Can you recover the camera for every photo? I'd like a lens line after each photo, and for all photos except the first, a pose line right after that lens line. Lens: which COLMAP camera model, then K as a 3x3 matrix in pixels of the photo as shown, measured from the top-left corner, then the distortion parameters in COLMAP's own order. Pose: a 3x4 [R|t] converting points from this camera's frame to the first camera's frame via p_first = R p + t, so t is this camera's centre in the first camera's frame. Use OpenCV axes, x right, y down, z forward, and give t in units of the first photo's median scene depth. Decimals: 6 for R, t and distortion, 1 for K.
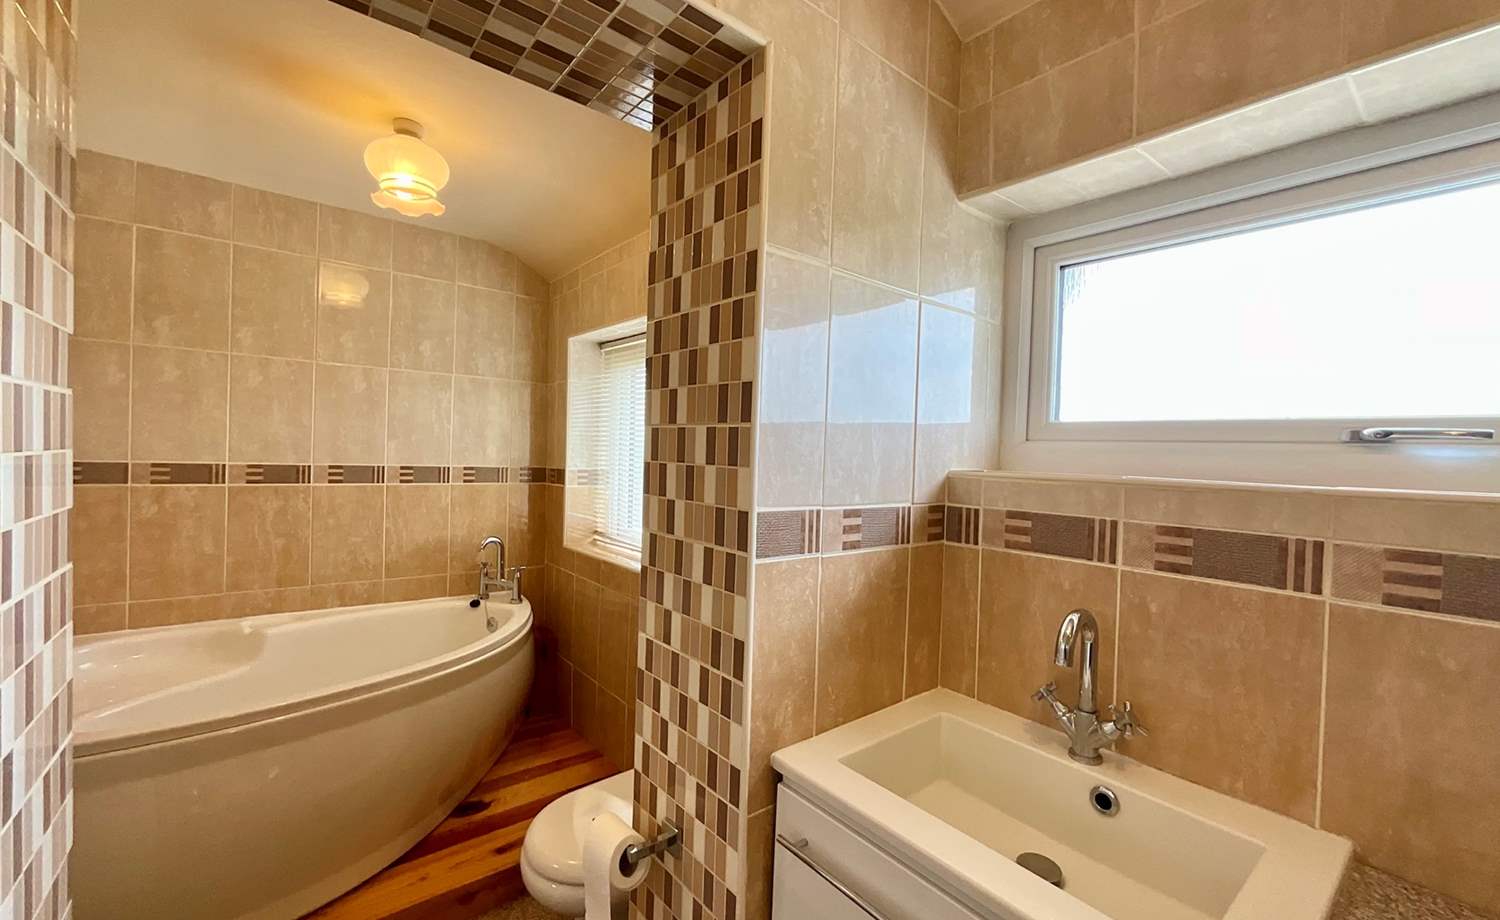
lens RADIAL K [[616.8, 0, 750.0], [0, 616.8, 460.0], [0, 0, 1]] dist [0.002887, 0.000221]
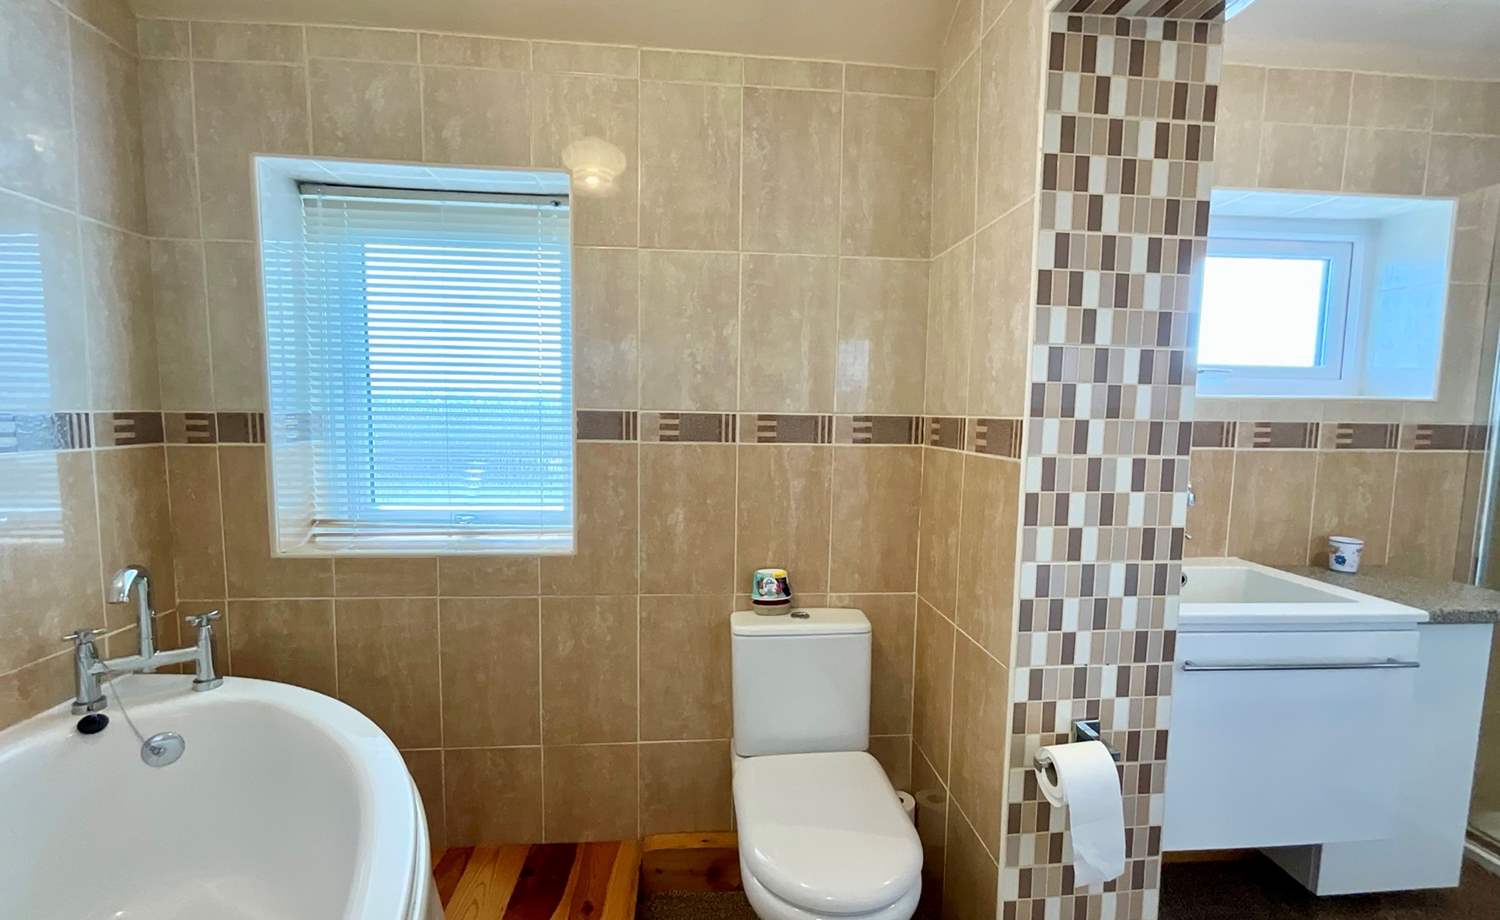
lens RADIAL K [[616.8, 0, 750.0], [0, 616.8, 460.0], [0, 0, 1]] dist [0.002887, 0.000221]
pose [[0.556878, -0.095583, 0.825077, -1.450220], [0.015510, 0.994380, 0.104727, 0.014012], [-0.830450, -0.045523, 0.555230, 1.011101]]
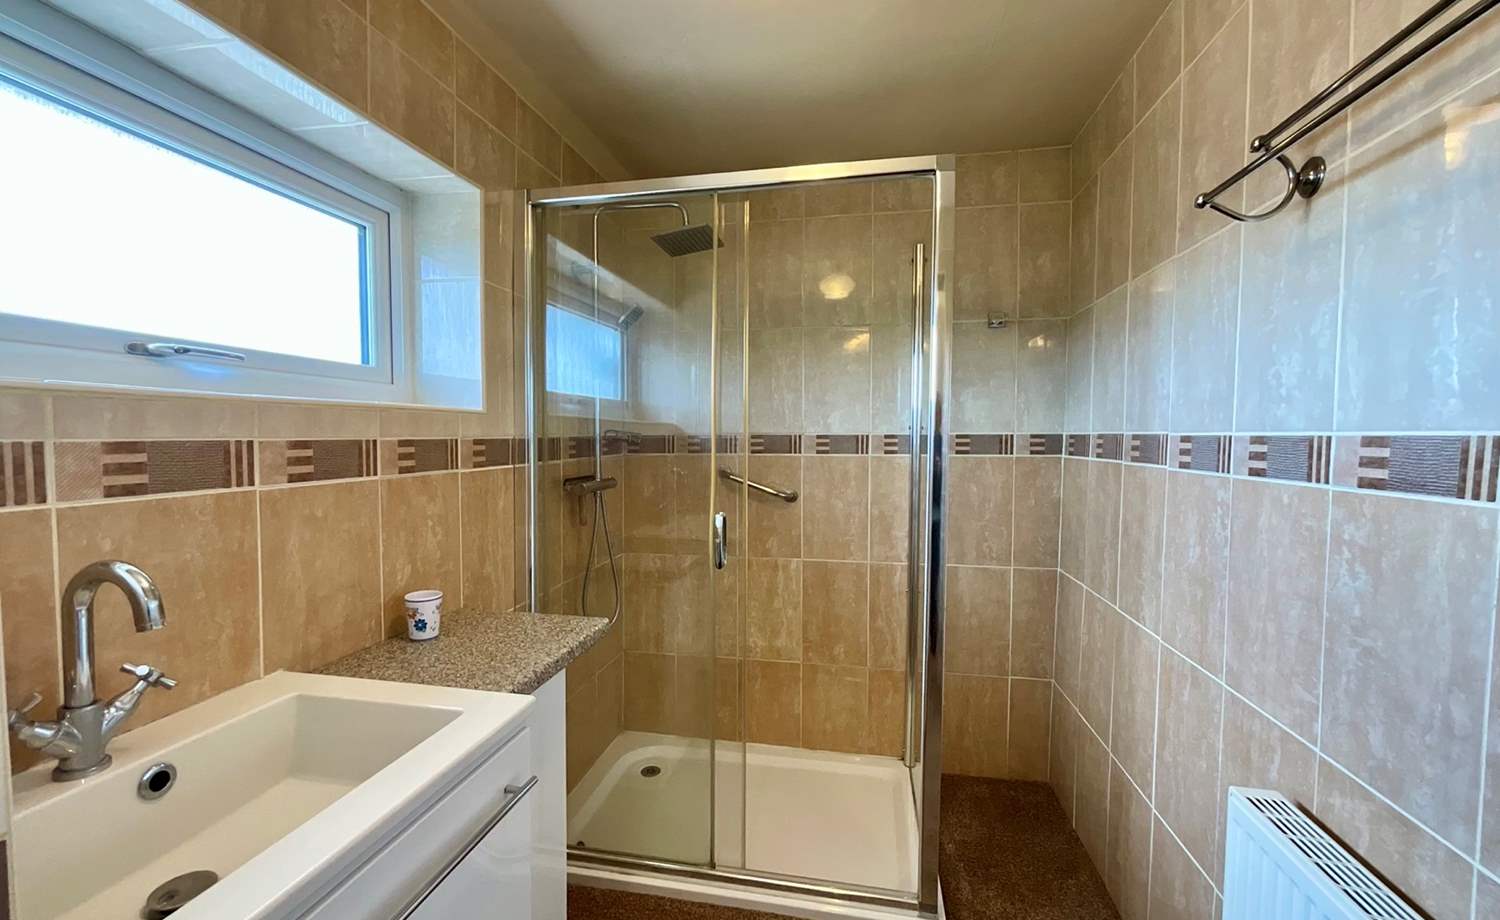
lens RADIAL K [[616.8, 0, 750.0], [0, 616.8, 460.0], [0, 0, 1]] dist [0.002887, 0.000221]
pose [[-0.649552, -0.065284, 0.757509, -0.500340], [-0.012773, 0.997103, 0.074980, 0.057201], [-0.760210, 0.039028, -0.648505, 0.881308]]
